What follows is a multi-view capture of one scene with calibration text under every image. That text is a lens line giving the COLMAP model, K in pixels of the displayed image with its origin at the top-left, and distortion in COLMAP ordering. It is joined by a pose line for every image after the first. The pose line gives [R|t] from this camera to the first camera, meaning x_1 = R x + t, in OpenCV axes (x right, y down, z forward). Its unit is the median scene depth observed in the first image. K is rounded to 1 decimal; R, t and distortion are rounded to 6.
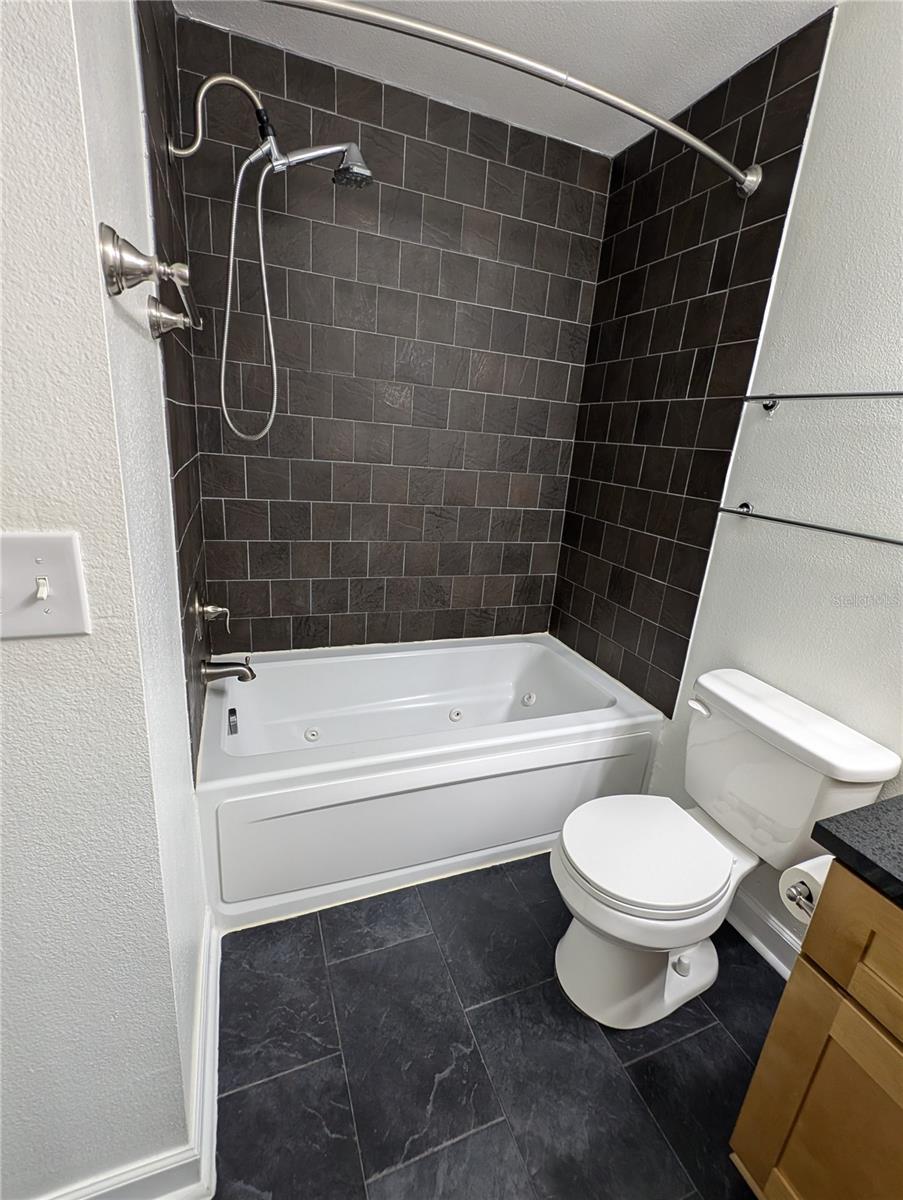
lens RADIAL K [[524.4, 0, 450.2], [0, 524.4, 598.3], [0, 0, 1]] dist [0.007317, -0.004181]
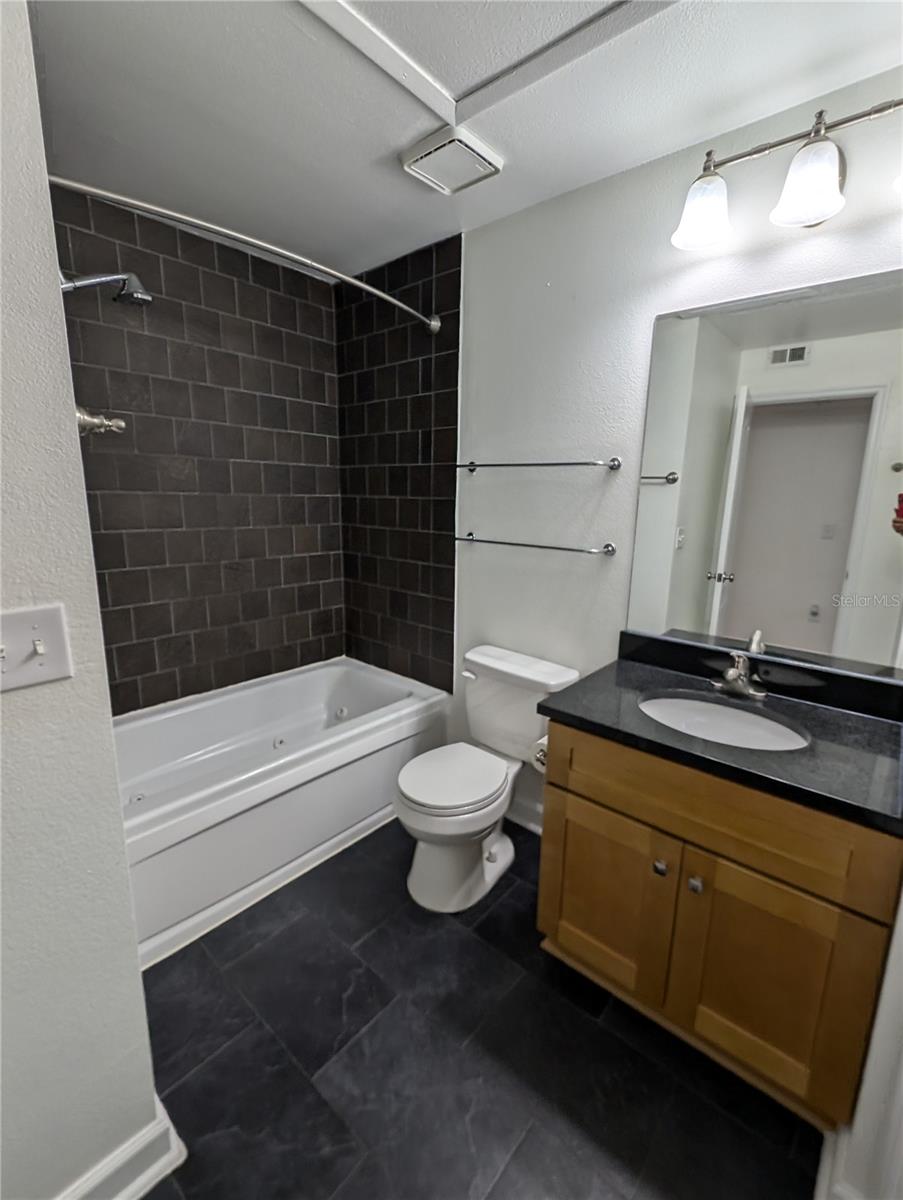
lens RADIAL K [[524.4, 0, 452.1], [0, 524.4, 600.0], [0, 0, 1]] dist [0.007317, -0.004181]
pose [[0.886061, -0.153468, 0.437427, -0.148896], [0.185668, 0.982107, -0.031526, 0.038906], [-0.424762, 0.109150, 0.898701, -0.267024]]
